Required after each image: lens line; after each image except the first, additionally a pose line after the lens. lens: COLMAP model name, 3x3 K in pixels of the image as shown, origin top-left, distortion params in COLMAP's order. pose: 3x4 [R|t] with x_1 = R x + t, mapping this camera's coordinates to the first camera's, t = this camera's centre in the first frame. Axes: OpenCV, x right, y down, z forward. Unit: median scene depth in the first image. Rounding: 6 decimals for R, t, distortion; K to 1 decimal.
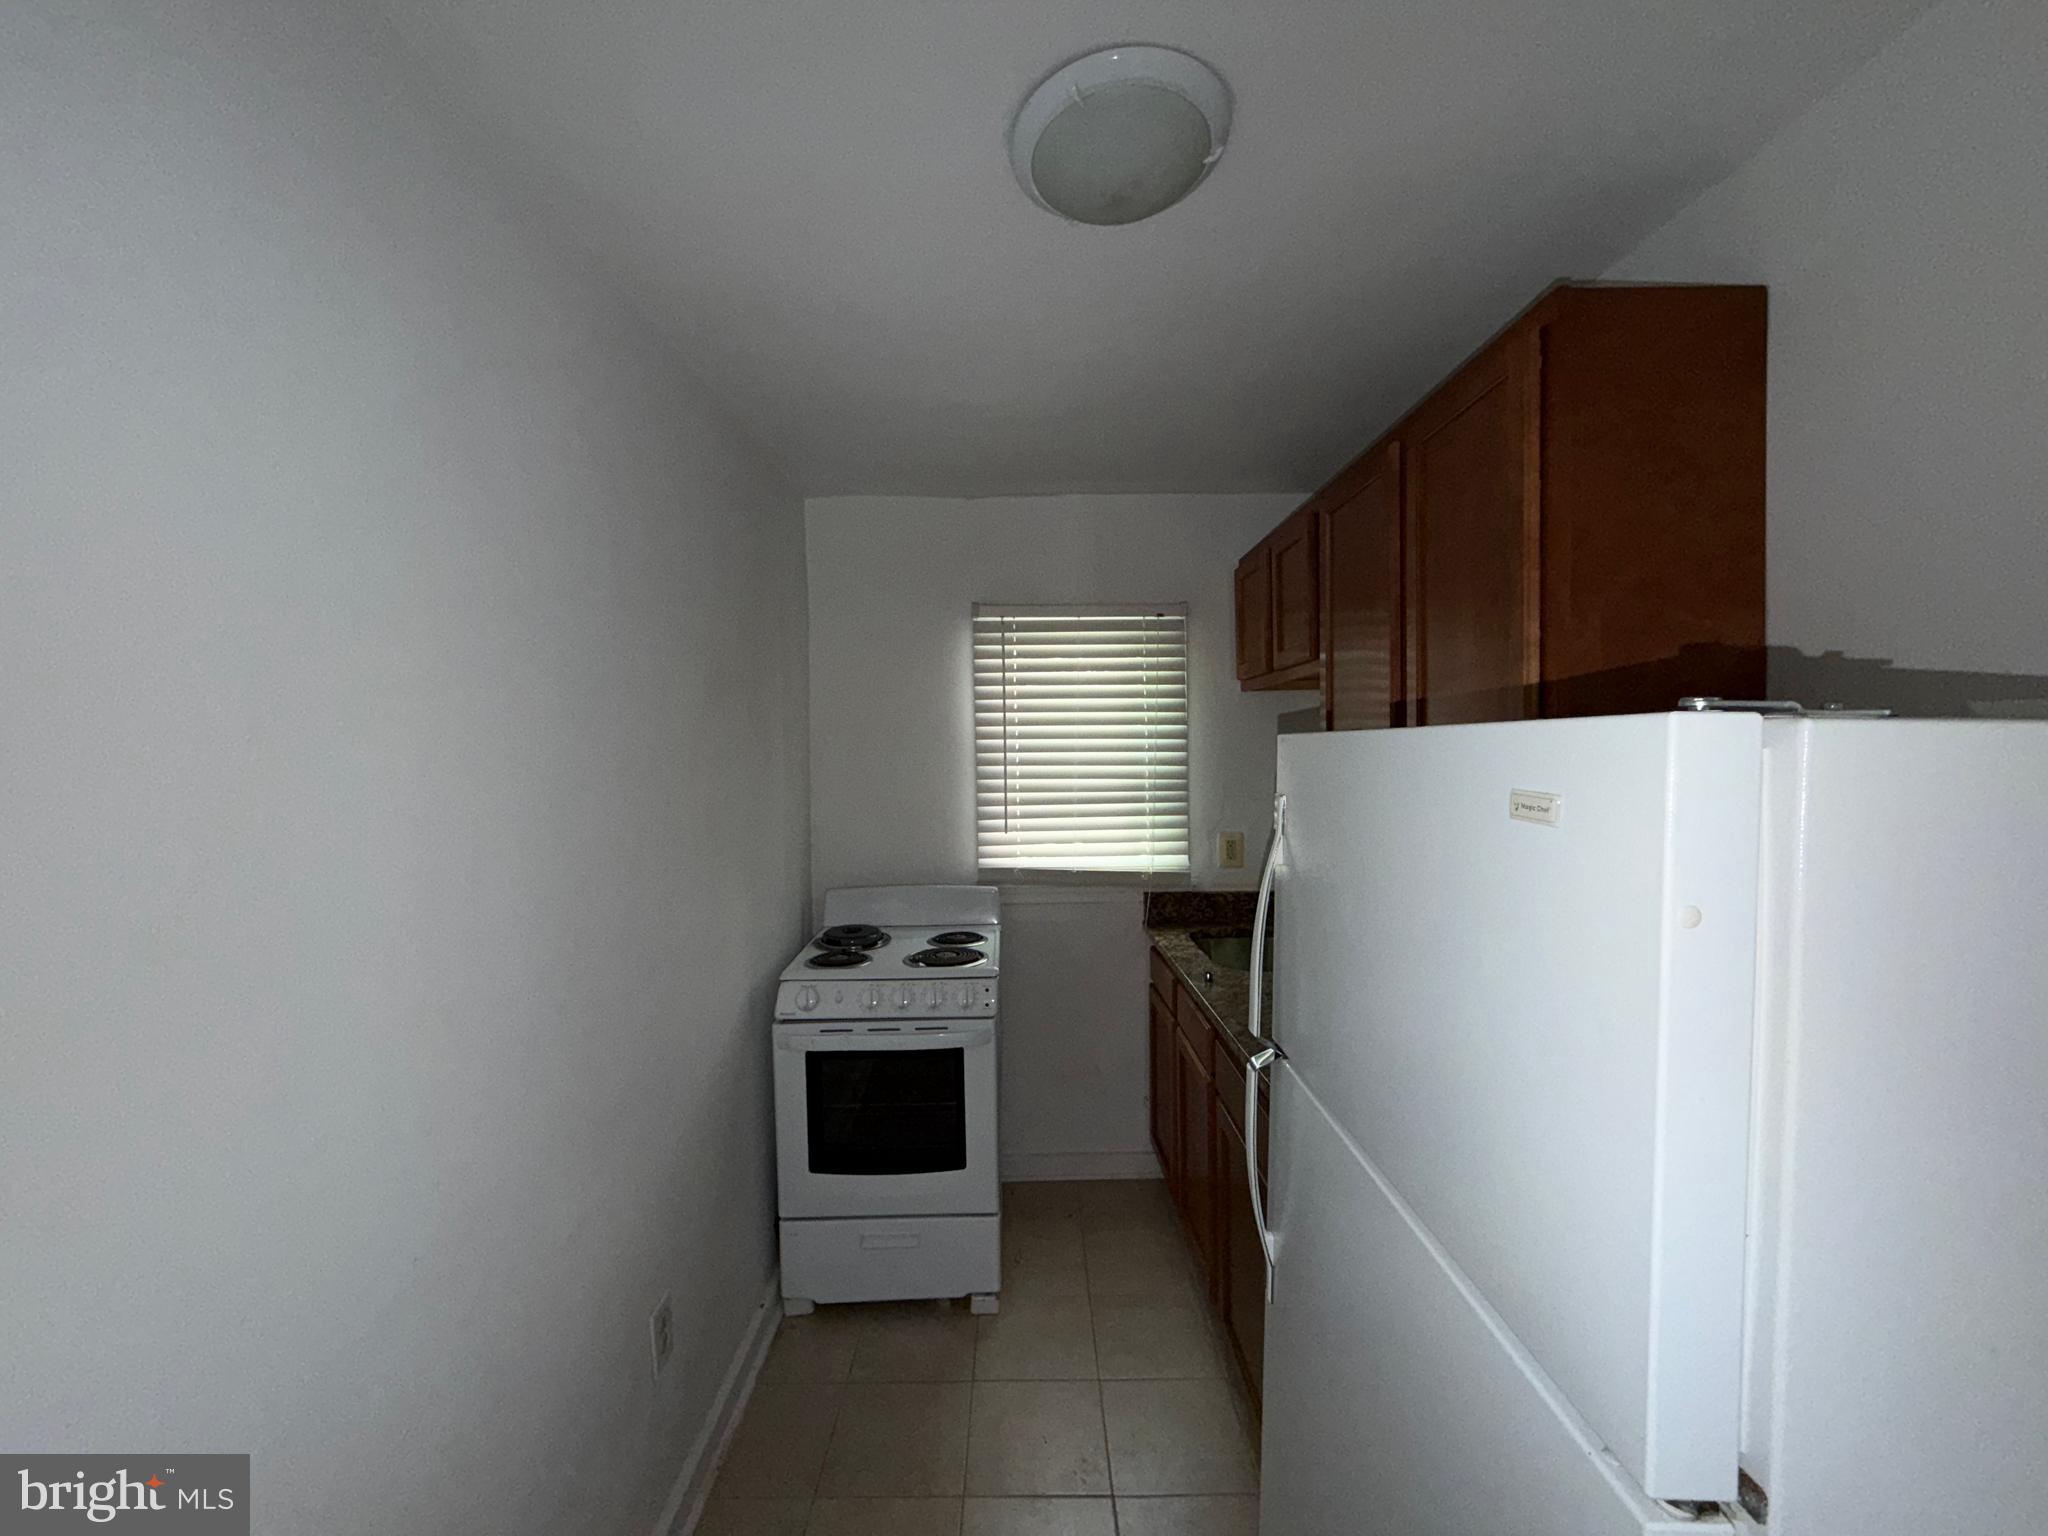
lens RADIAL K [[818.5, 0, 1021.6], [0, 818.5, 769.7], [0, 0, 1]] dist [0.000511, -0.000030]
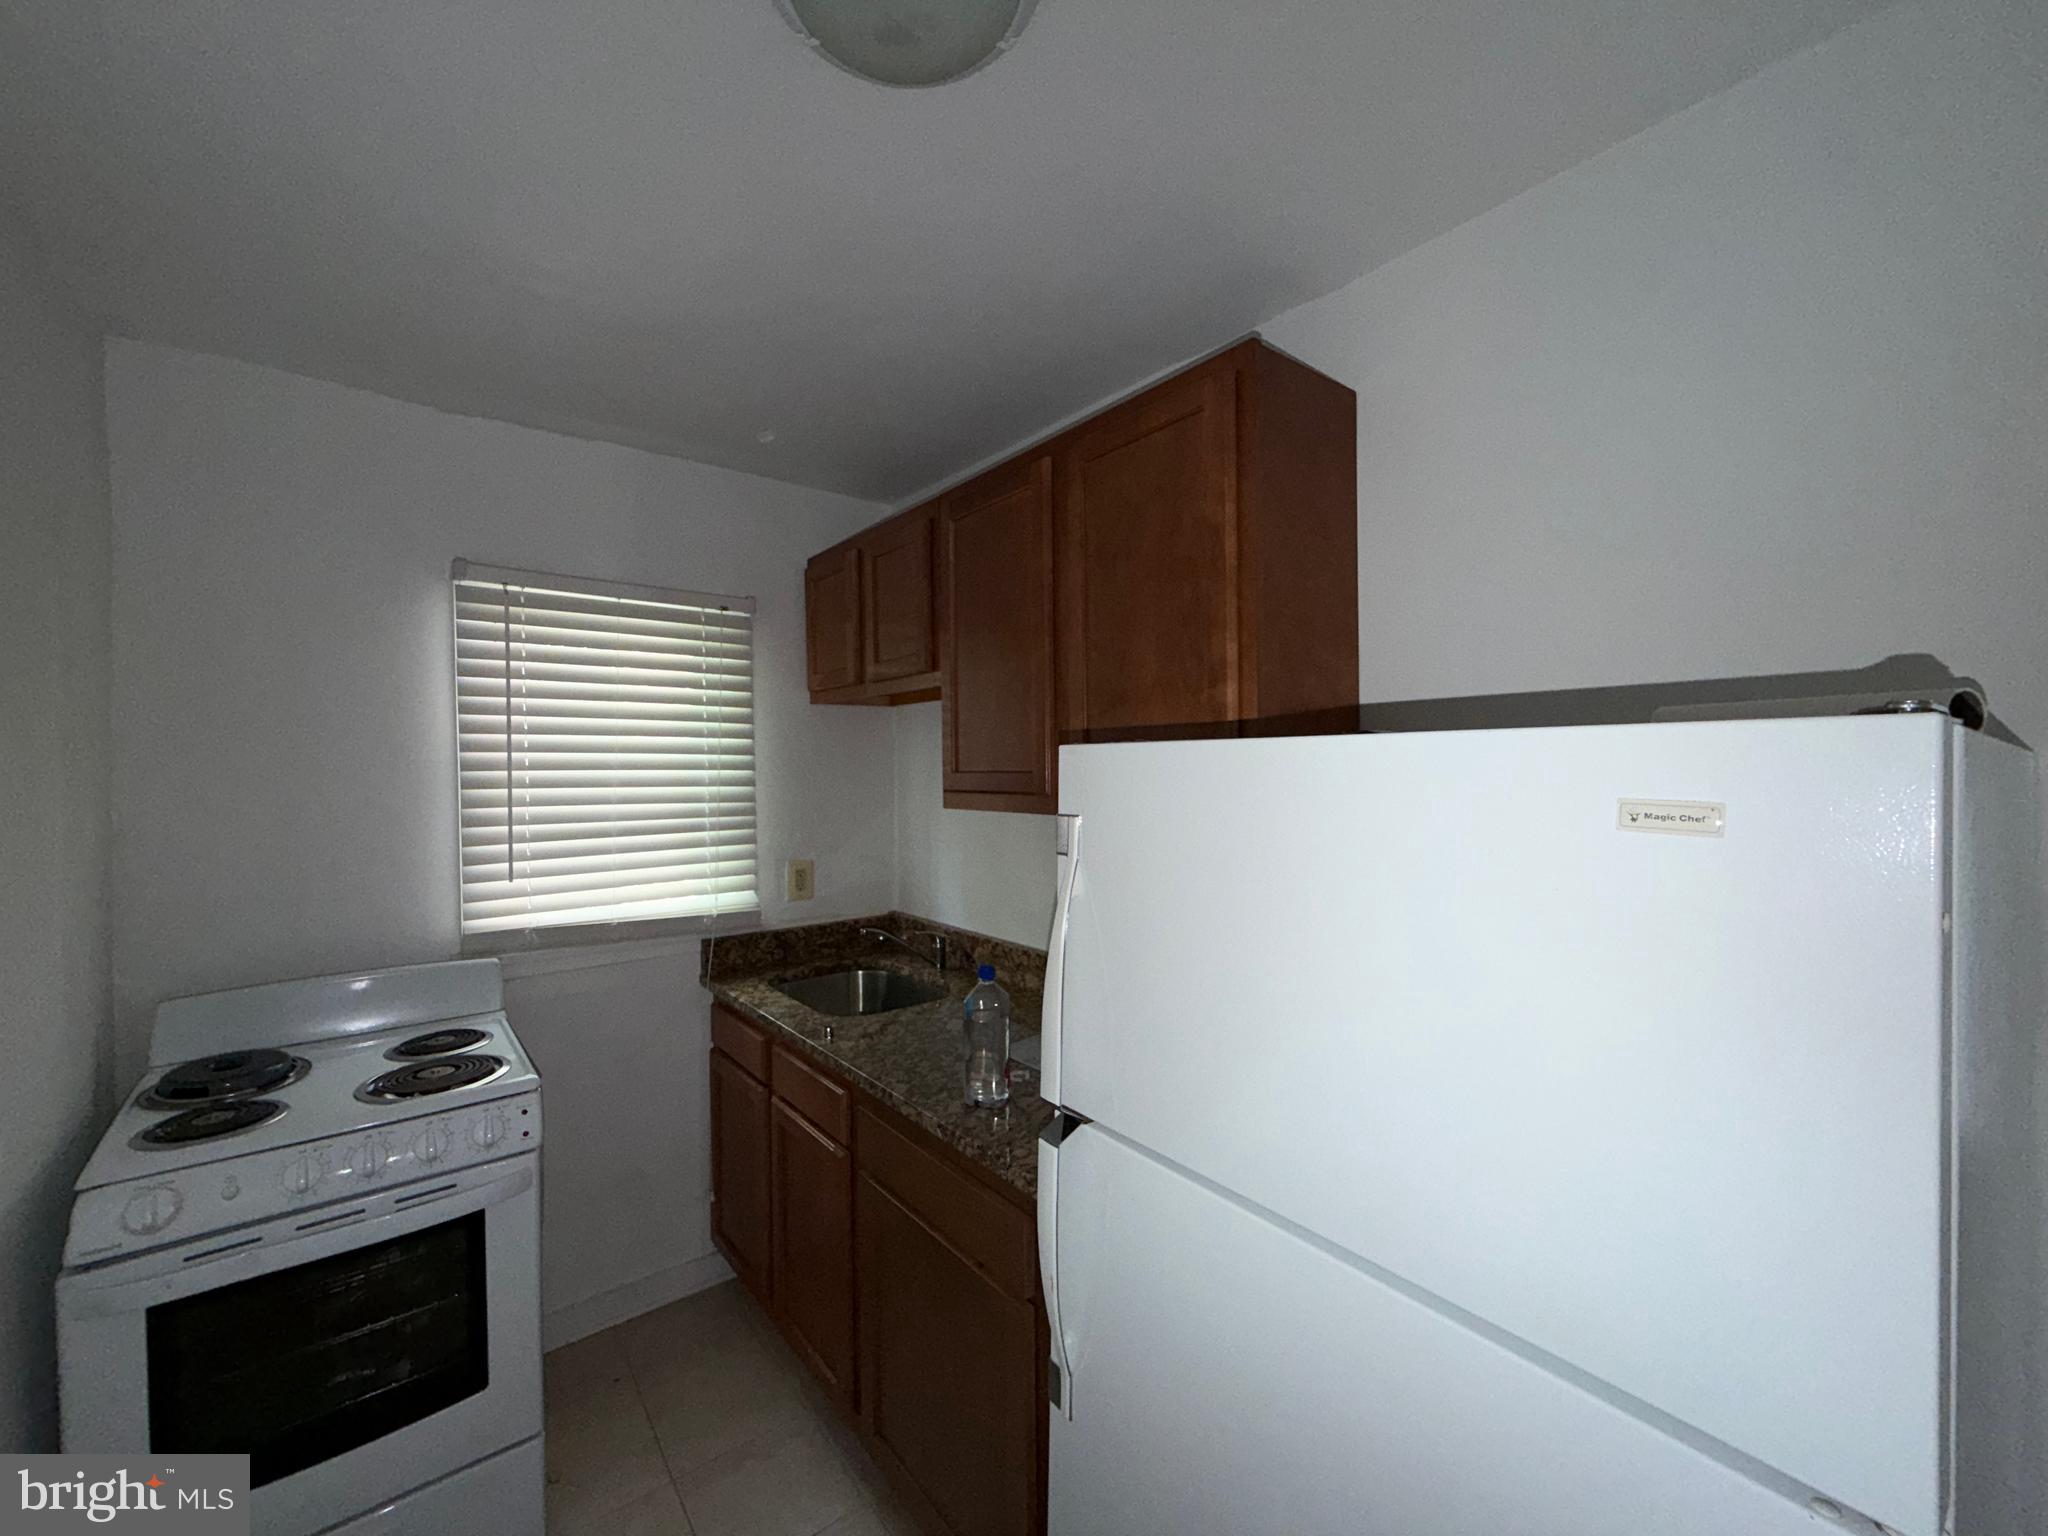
lens RADIAL K [[818.5, 0, 1023.6], [0, 818.5, 769.5], [0, 0, 1]] dist [0.000511, -0.000030]
pose [[0.790972, 0.002489, 0.611847, -0.111604], [0.013995, 0.999656, -0.022159, 0.000656], [-0.611692, 0.026090, 0.790666, 0.156465]]
